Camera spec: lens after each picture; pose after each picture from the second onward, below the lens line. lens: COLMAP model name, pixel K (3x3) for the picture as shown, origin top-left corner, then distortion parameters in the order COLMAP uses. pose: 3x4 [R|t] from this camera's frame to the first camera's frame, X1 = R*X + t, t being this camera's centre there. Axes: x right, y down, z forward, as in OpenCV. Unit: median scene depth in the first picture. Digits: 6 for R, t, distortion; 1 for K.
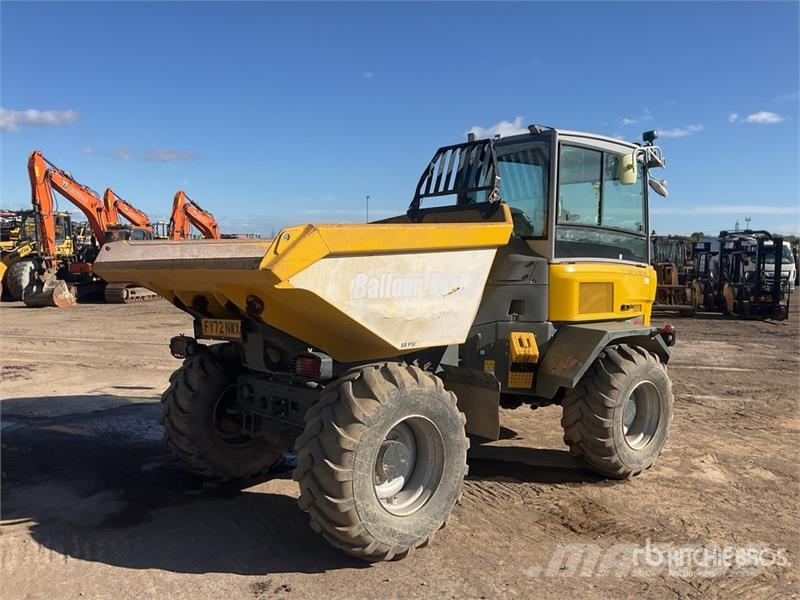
lens RADIAL K [[647.2, 0, 400.3], [0, 647.2, 299.1], [0, 0, 1]] dist [0.088146, -0.138812]
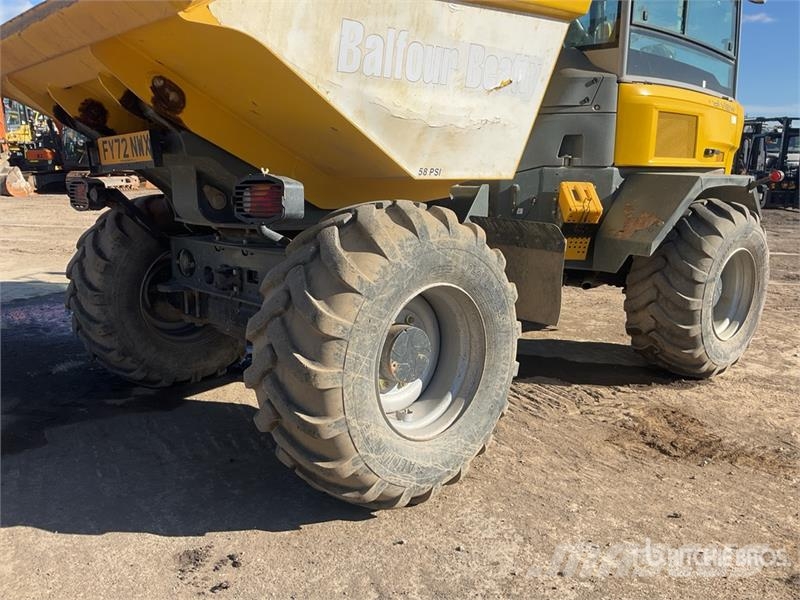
lens RADIAL K [[647.2, 0, 406.0], [0, 647.2, 301.9], [0, 0, 1]] dist [0.088146, -0.138812]
pose [[0.999607, -0.003979, 0.027751, -0.024061], [-0.000300, 0.988298, 0.152535, 0.085371], [-0.028033, -0.152484, 0.987908, 0.326616]]
